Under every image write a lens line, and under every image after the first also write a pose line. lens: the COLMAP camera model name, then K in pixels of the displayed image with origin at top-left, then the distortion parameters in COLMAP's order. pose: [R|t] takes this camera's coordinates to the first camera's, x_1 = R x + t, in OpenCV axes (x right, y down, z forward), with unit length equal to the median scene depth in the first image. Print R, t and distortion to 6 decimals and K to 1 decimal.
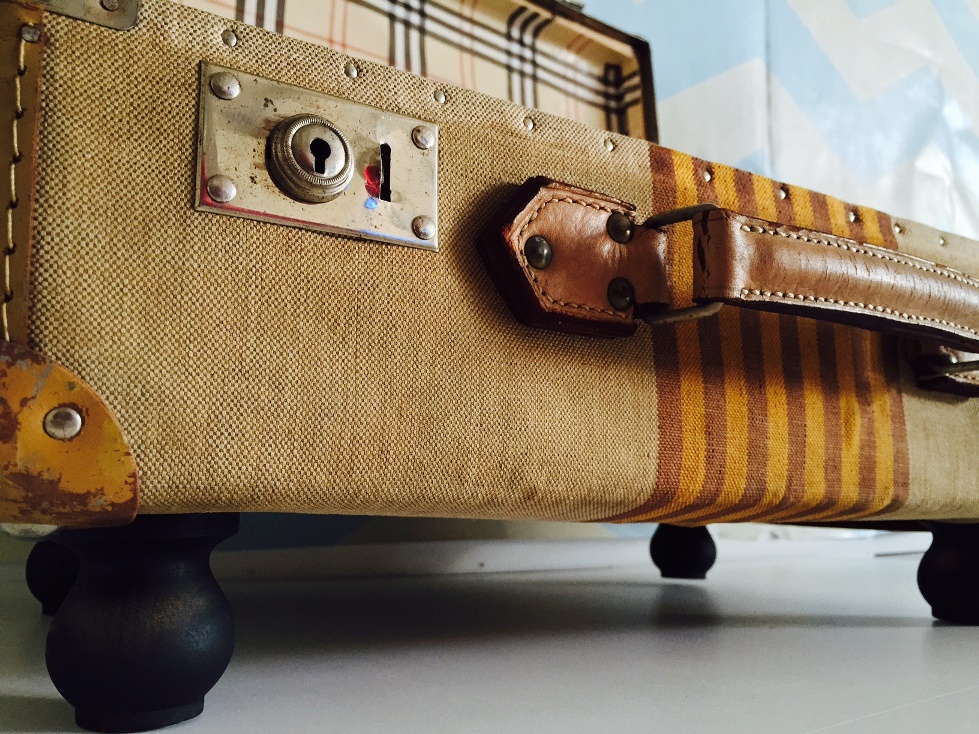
lens RADIAL K [[850.5, 0, 509.4], [0, 850.5, 367.5], [0, 0, 1]] dist [0.058699, -0.065389]
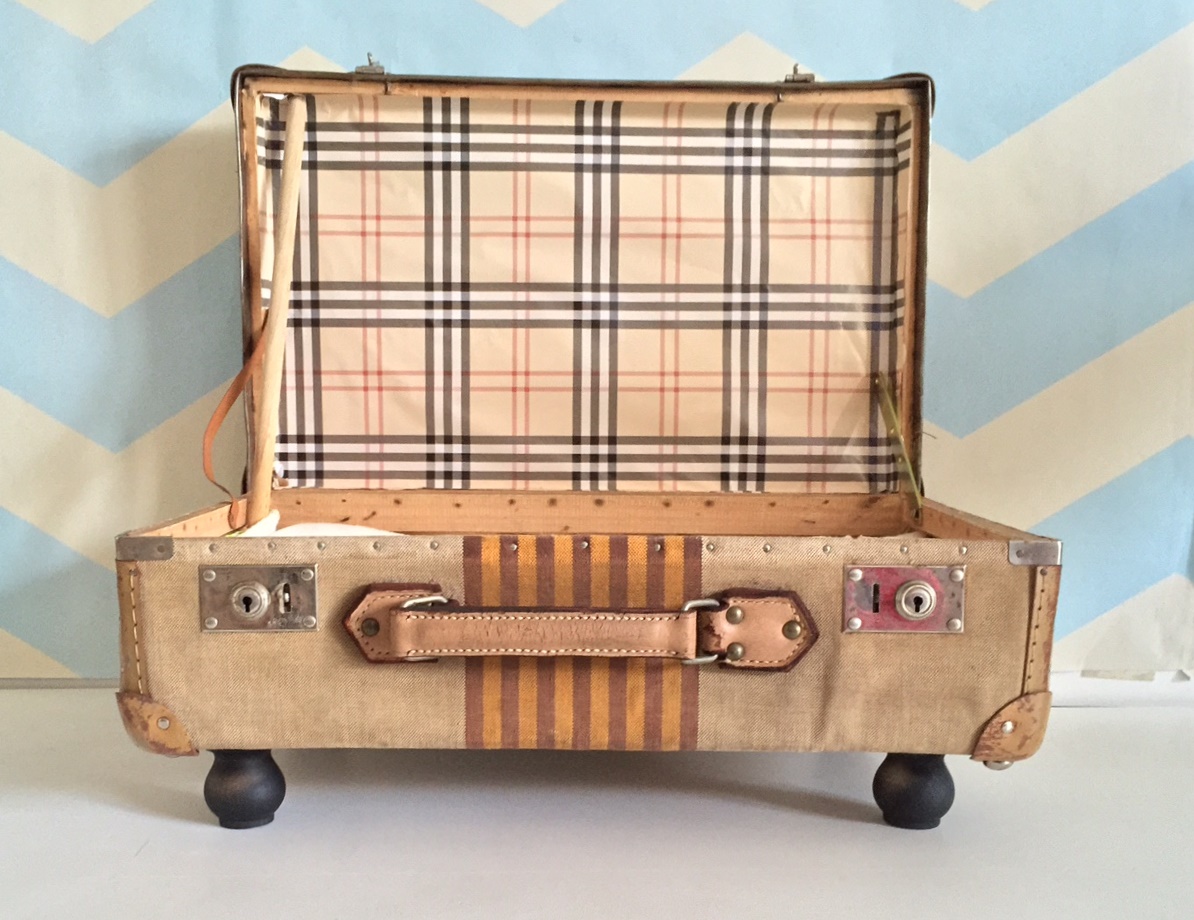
lens RADIAL K [[1490.0, 0, 590.6], [0, 1490.0, 593.0], [0, 0, 1]] dist [0.065708, 0.000000]
pose [[0.849551, 0.065010, -0.523485, 2.166207], [0.086648, 0.961700, 0.260048, -1.020176], [0.520342, -0.266283, 0.811380, -1.415390]]
